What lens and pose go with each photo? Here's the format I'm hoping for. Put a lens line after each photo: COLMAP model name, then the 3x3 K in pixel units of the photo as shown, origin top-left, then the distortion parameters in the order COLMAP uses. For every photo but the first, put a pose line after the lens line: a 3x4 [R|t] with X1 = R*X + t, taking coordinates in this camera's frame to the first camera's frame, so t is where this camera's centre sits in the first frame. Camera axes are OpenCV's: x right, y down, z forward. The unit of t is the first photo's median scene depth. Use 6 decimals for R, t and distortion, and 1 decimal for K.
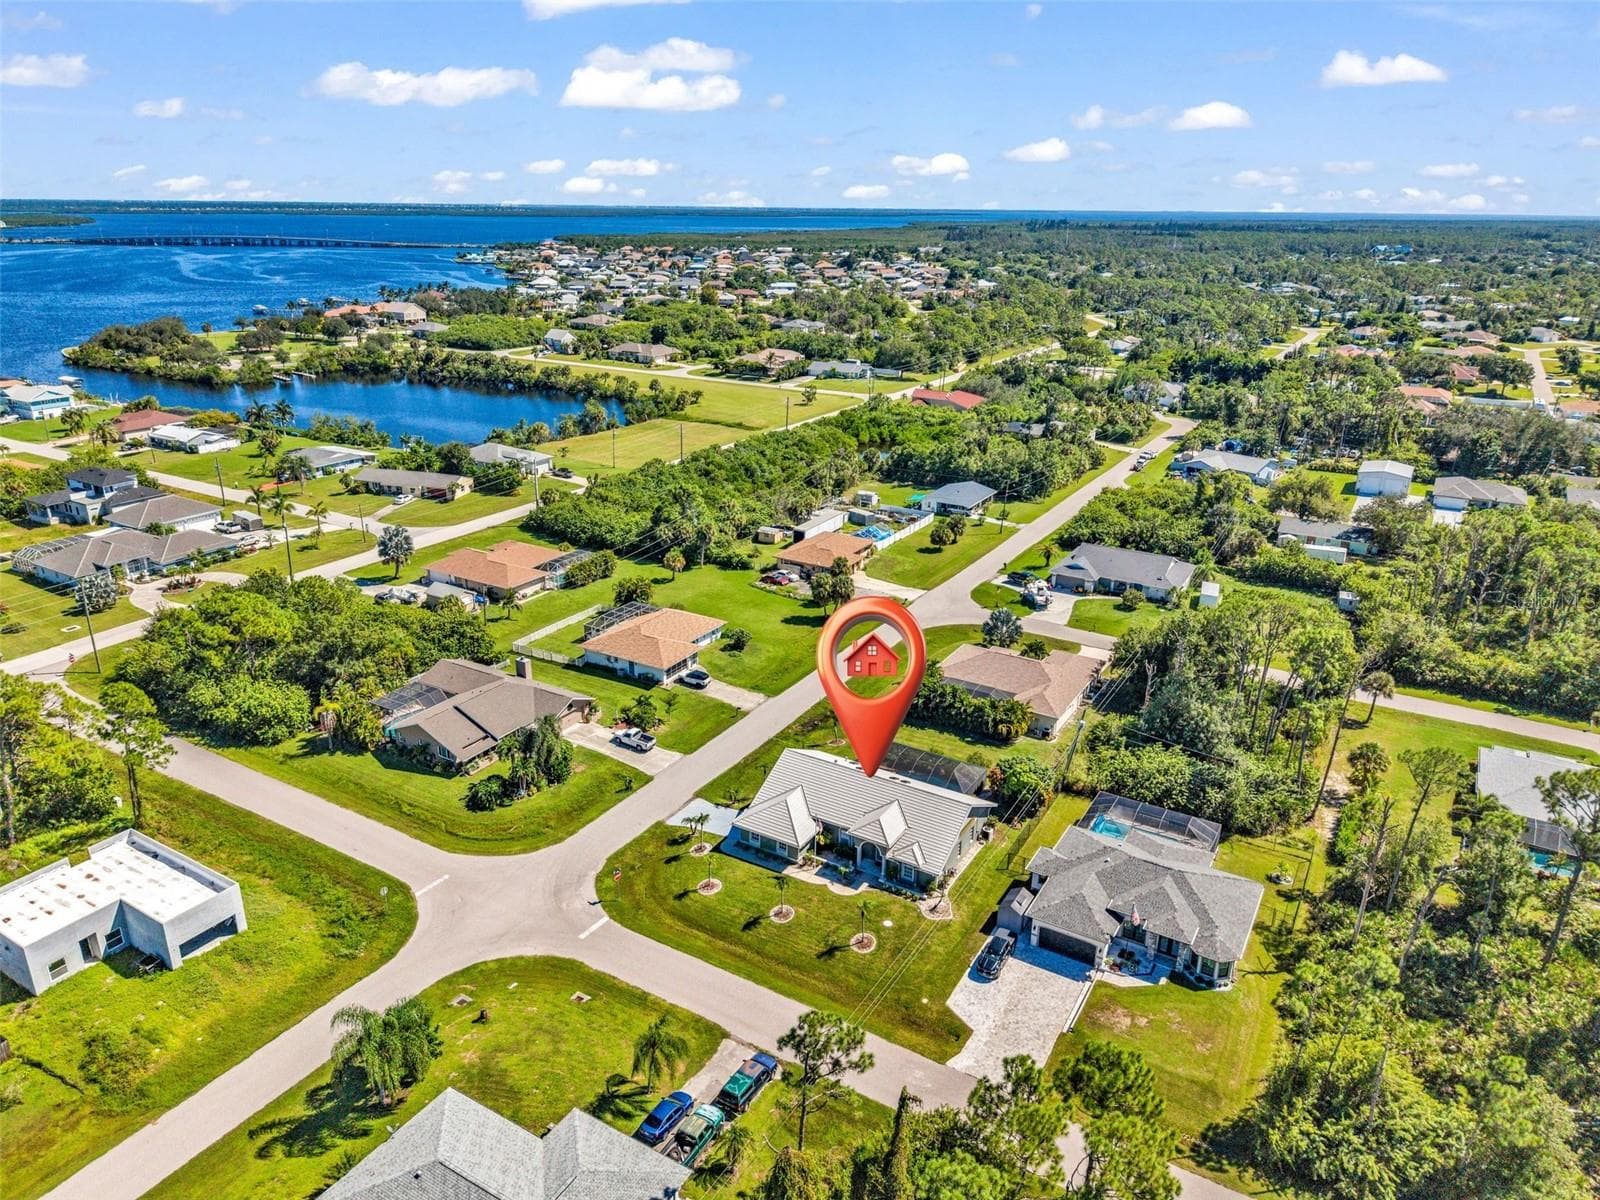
lens RADIAL K [[1067.7, 0, 793.4], [0, 1067.7, 596.0], [0, 0, 1]] dist [0.057778, -0.065799]
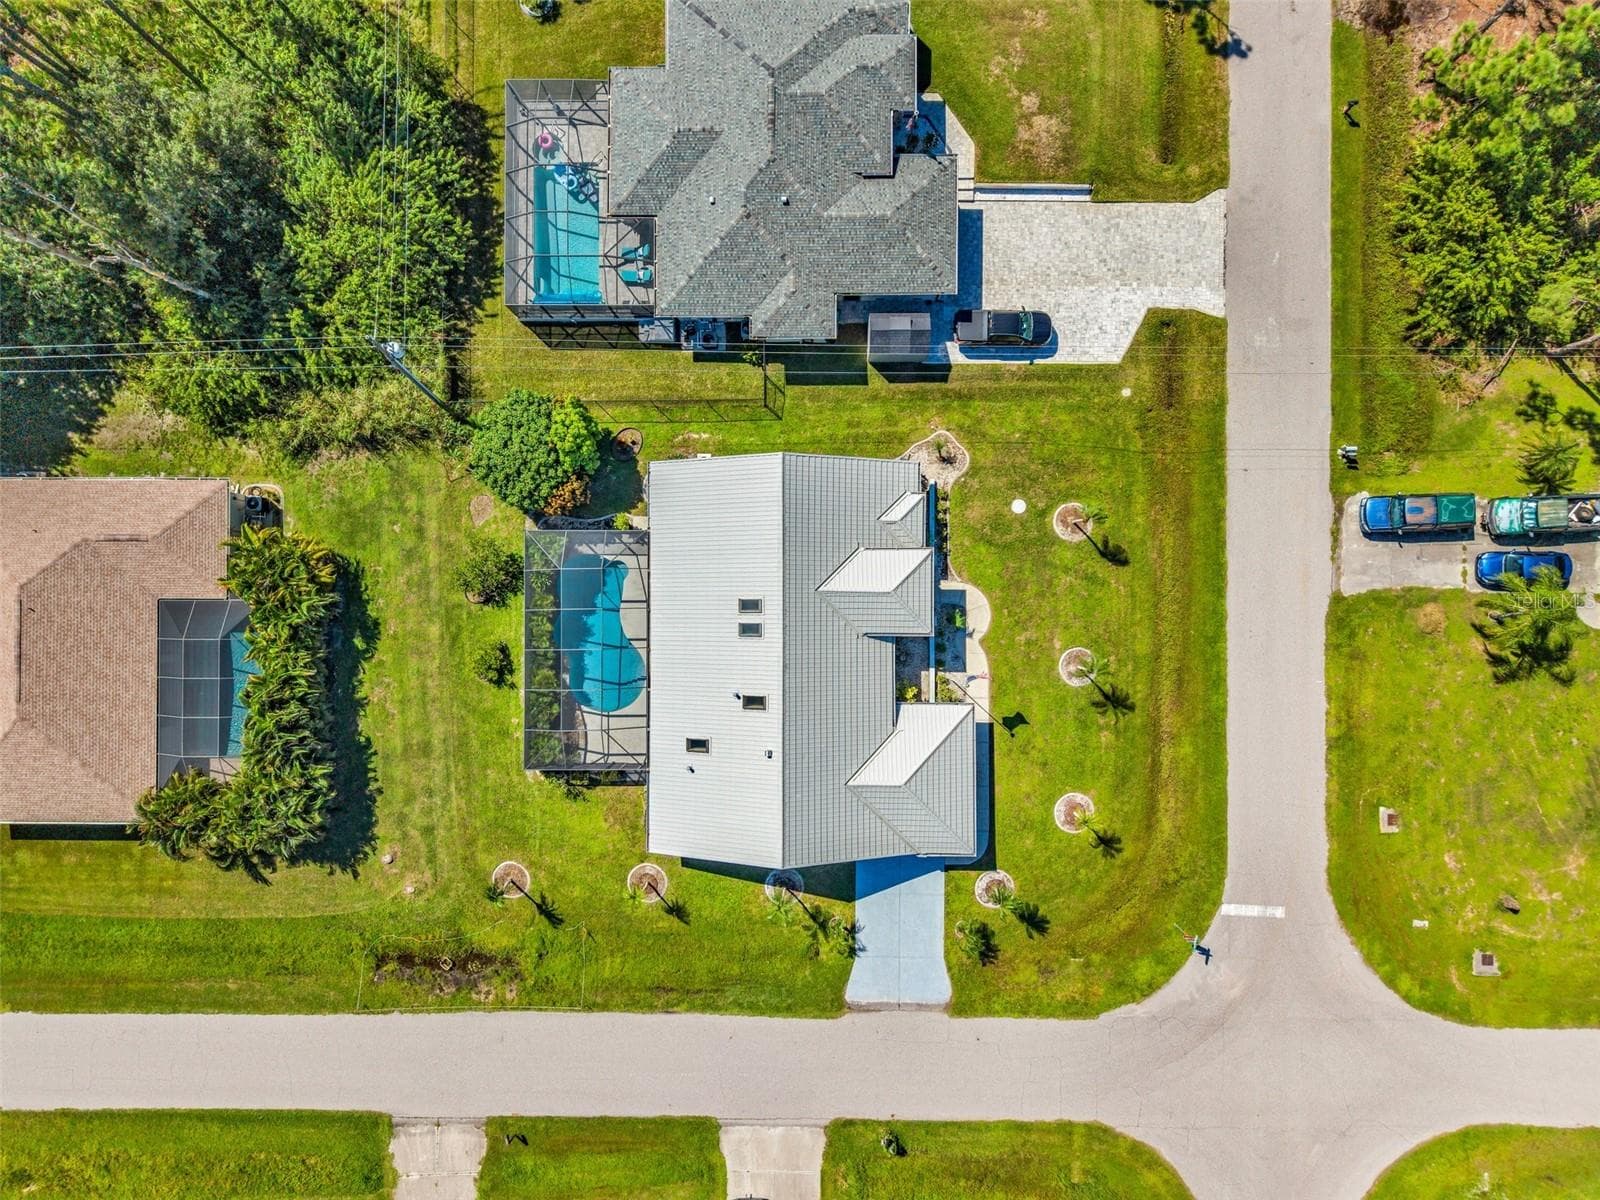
lens RADIAL K [[1067.7, 0, 793.4], [0, 1067.7, 596.0], [0, 0, 1]] dist [0.057778, -0.065799]
pose [[-0.518813, -0.854854, 0.007632, 0.052922], [0.305639, -0.177140, 0.935524, -0.165409], [-0.798385, 0.487695, 0.353179, 0.454496]]
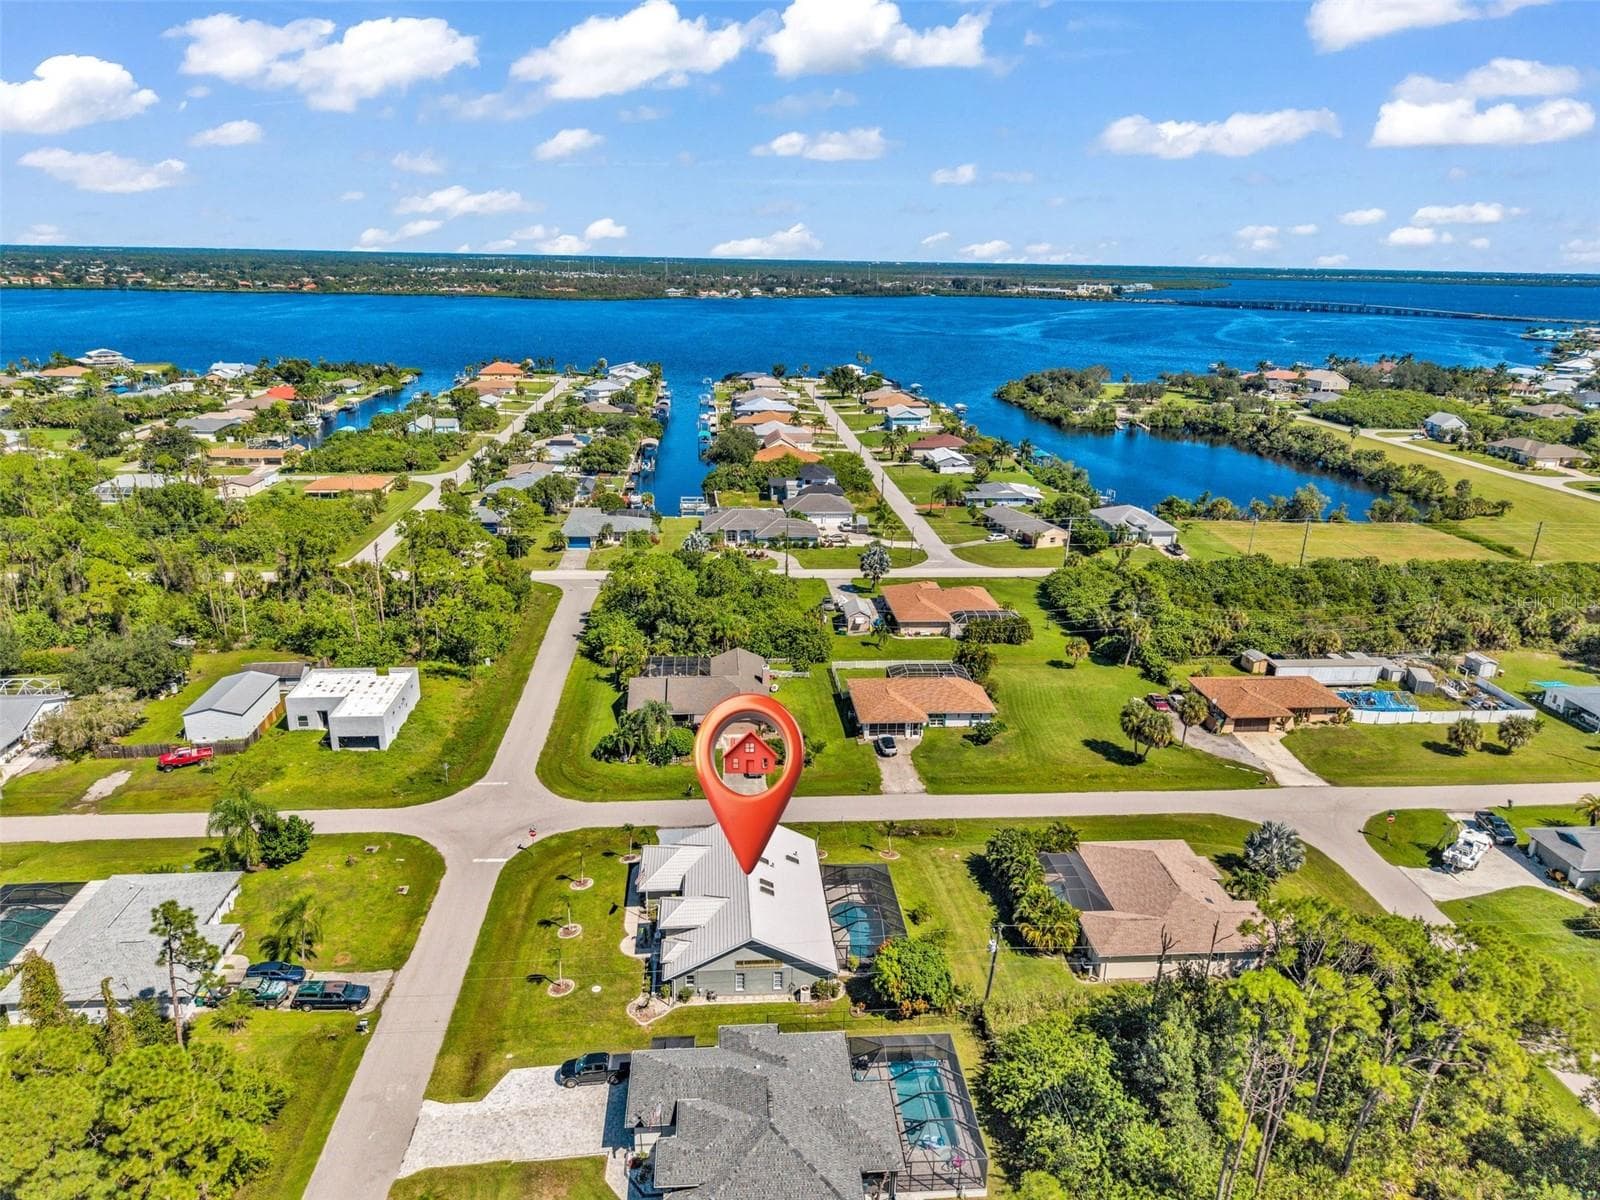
lens RADIAL K [[1043.3, 0, 817.7], [0, 1043.3, 675.7], [0, 0, 1]] dist [0.080961, -0.105986]
pose [[0.597768, 0.301109, -0.742972, 0.410149], [-0.289709, 0.945286, 0.150013, -0.077274], [0.747491, 0.125572, 0.652295, 0.248844]]
